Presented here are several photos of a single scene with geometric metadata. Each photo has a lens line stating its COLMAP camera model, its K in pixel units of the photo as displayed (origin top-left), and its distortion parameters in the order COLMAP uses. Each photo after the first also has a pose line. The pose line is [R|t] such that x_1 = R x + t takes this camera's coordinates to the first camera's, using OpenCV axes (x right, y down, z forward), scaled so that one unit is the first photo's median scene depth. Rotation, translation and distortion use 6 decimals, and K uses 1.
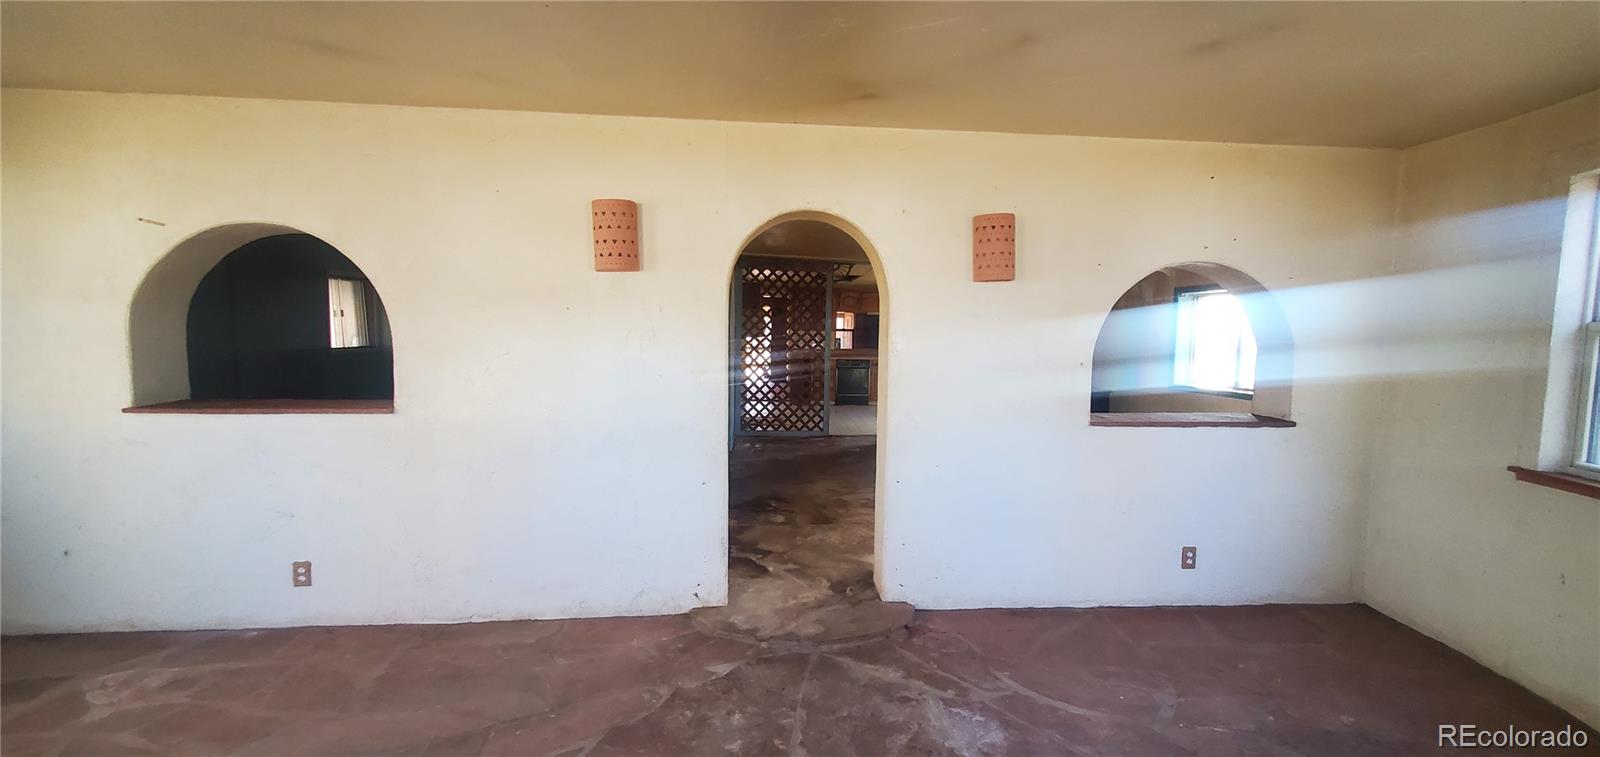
lens RADIAL K [[626.9, 0, 807.3], [0, 626.9, 376.2], [0, 0, 1]] dist [0.001358, 0.000190]
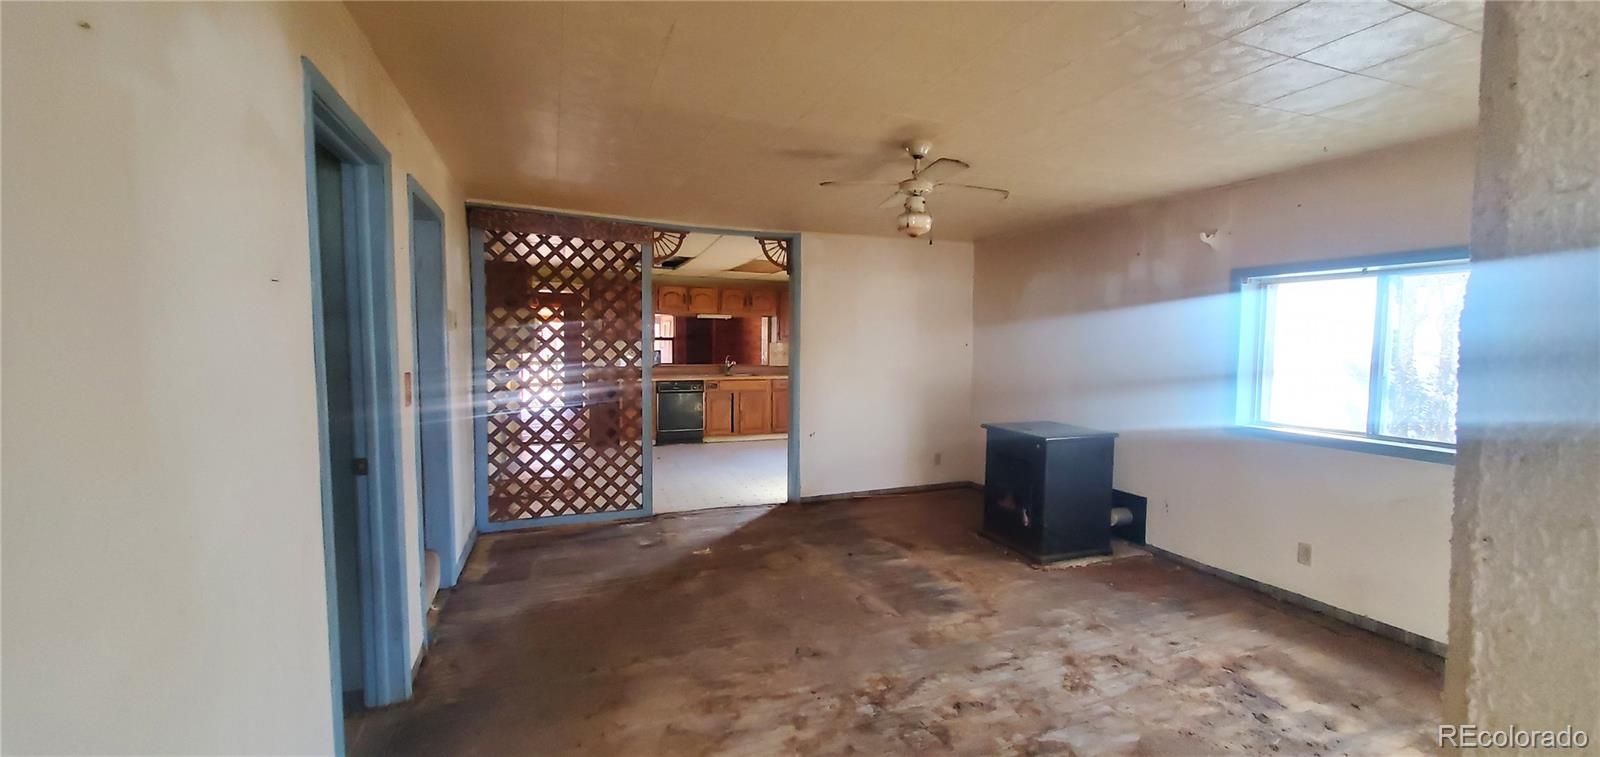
lens RADIAL K [[626.9, 0, 807.3], [0, 626.9, 376.2], [0, 0, 1]] dist [0.001358, 0.000190]
pose [[0.956391, -0.025260, 0.290995, 0.004663], [0.028471, 0.999571, -0.006804, -0.030702], [-0.290698, 0.014792, 0.956701, 0.377864]]
